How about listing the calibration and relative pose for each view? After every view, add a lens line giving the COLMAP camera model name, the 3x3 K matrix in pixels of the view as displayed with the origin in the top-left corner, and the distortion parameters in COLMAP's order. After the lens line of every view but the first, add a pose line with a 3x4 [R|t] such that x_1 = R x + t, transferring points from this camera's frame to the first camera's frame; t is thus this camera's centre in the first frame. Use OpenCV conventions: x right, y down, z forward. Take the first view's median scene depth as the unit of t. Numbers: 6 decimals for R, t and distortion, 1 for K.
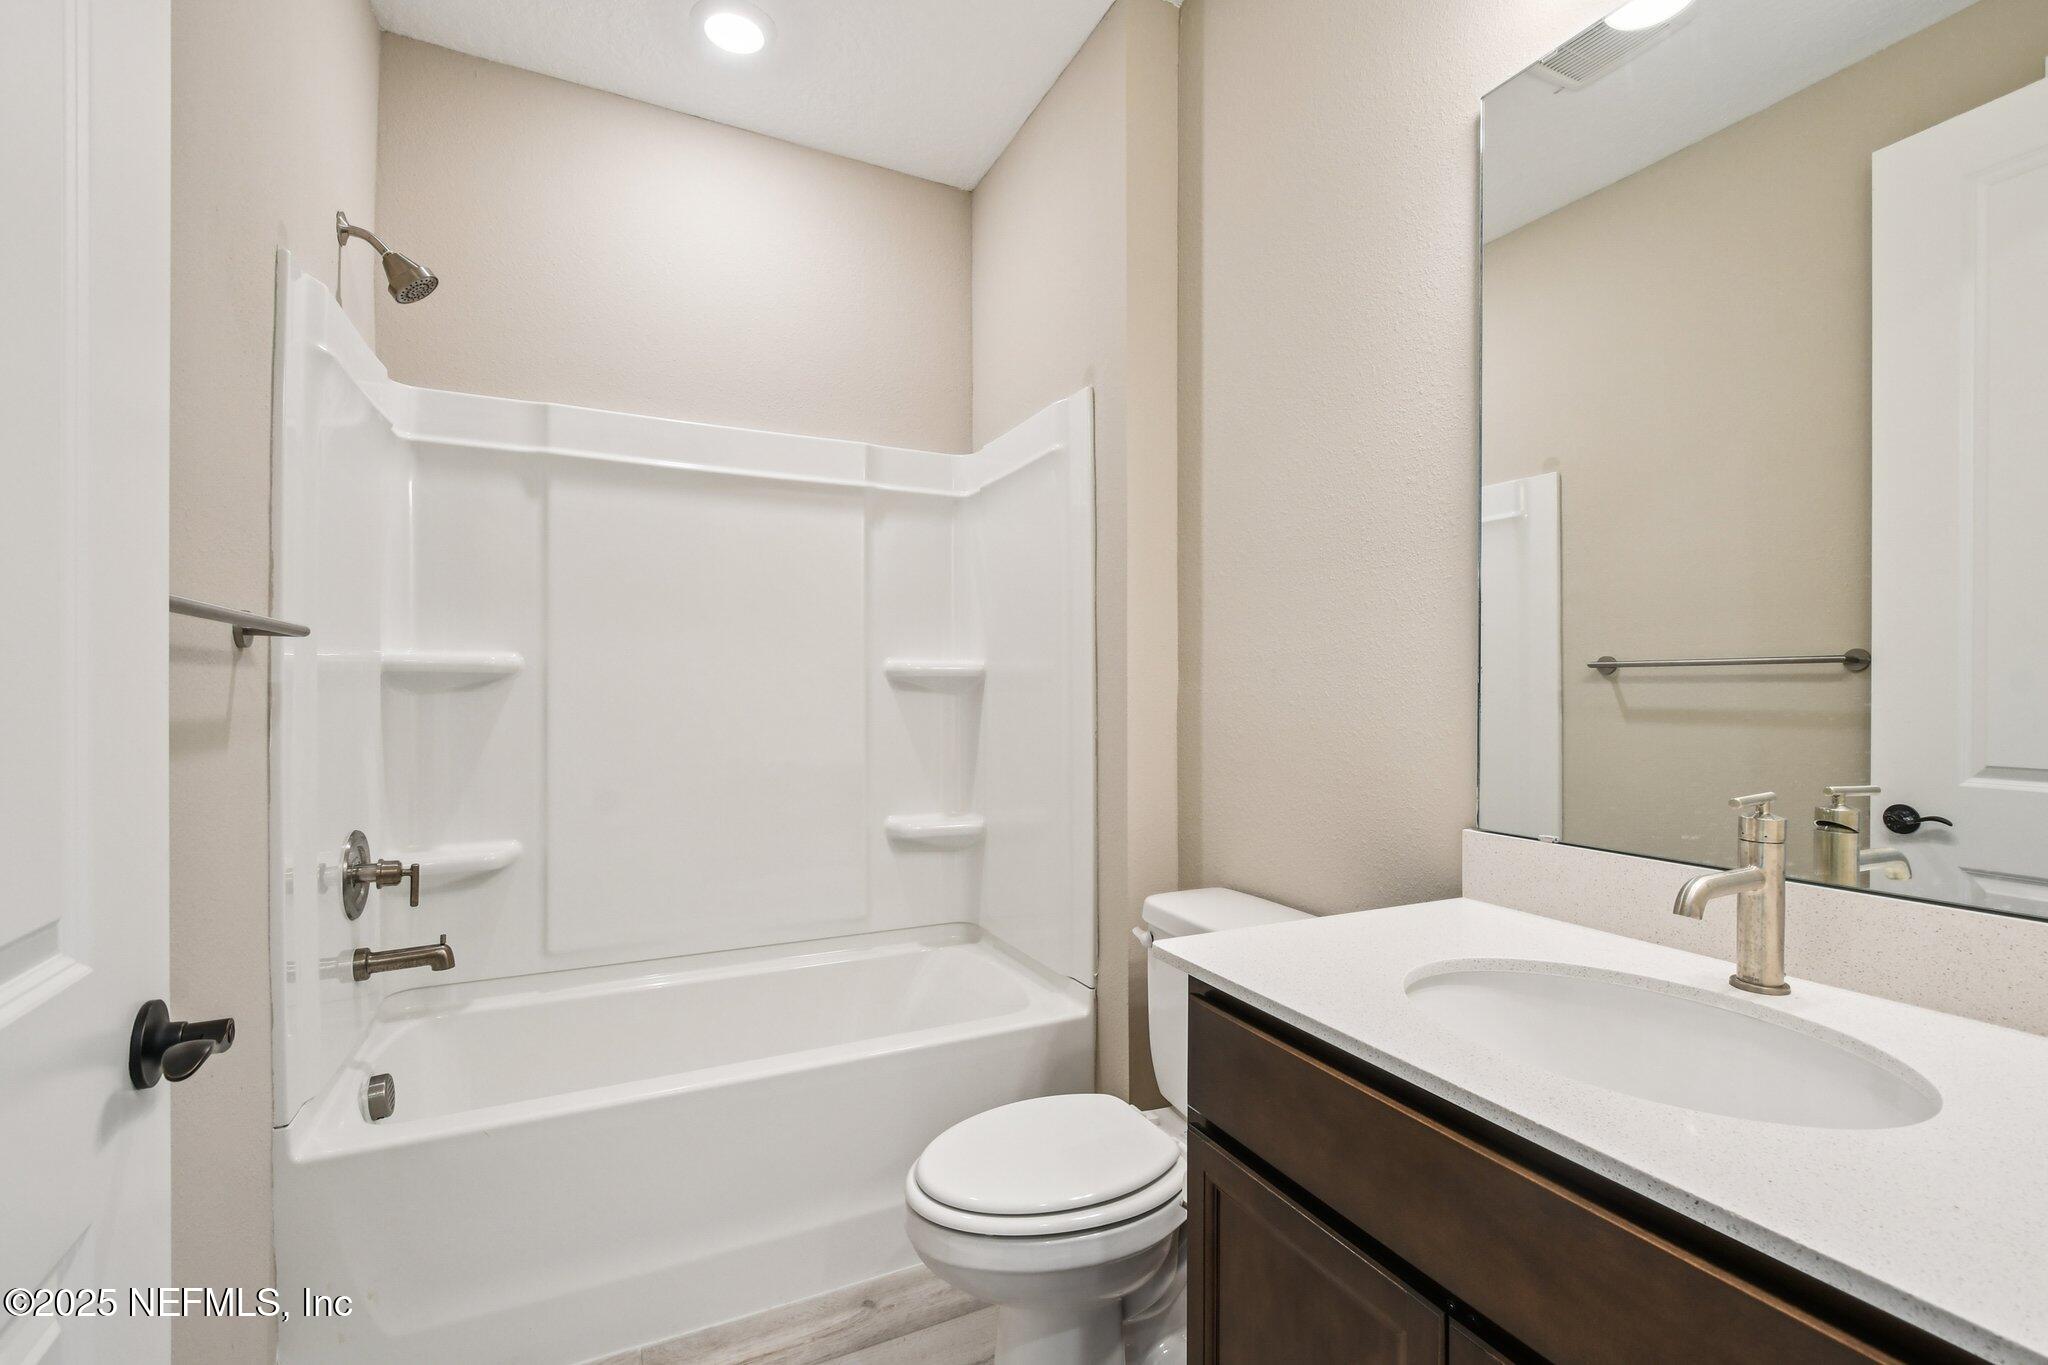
lens RADIAL K [[903.9, 0, 1045.9], [0, 903.9, 677.6], [0, 0, 1]] dist [0.007858, -0.006128]
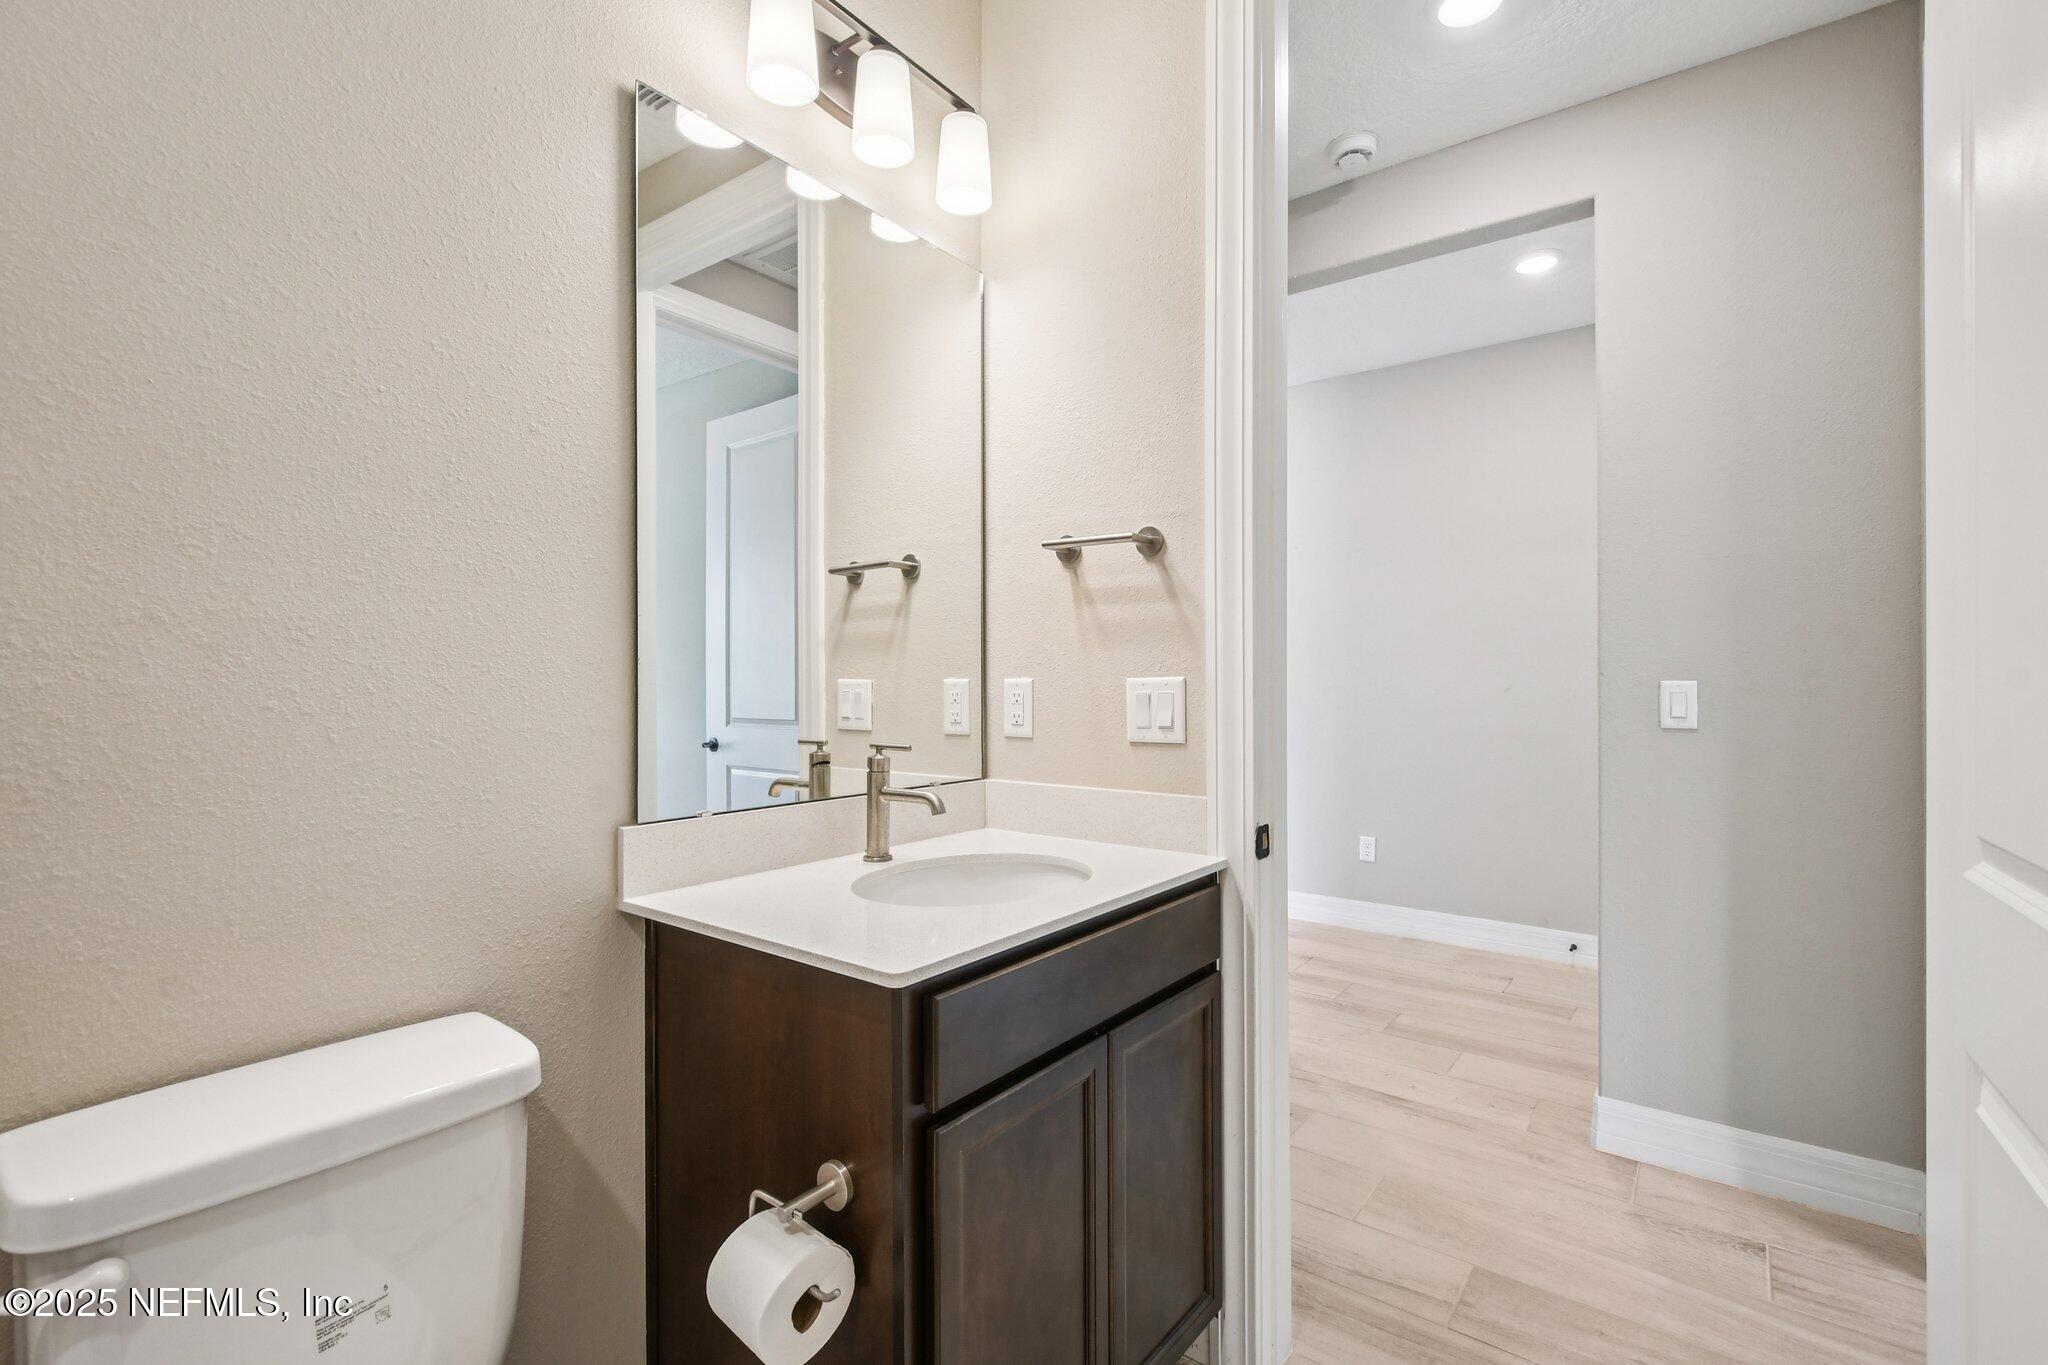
lens RADIAL K [[903.9, 0, 1045.9], [0, 903.9, 677.6], [0, 0, 1]] dist [0.007858, -0.006128]
pose [[-0.444469, 0.001281, 0.895793, -0.787484], [-0.009232, 0.999939, -0.006011, 0.017390], [-0.895746, -0.010942, -0.444431, 1.380756]]
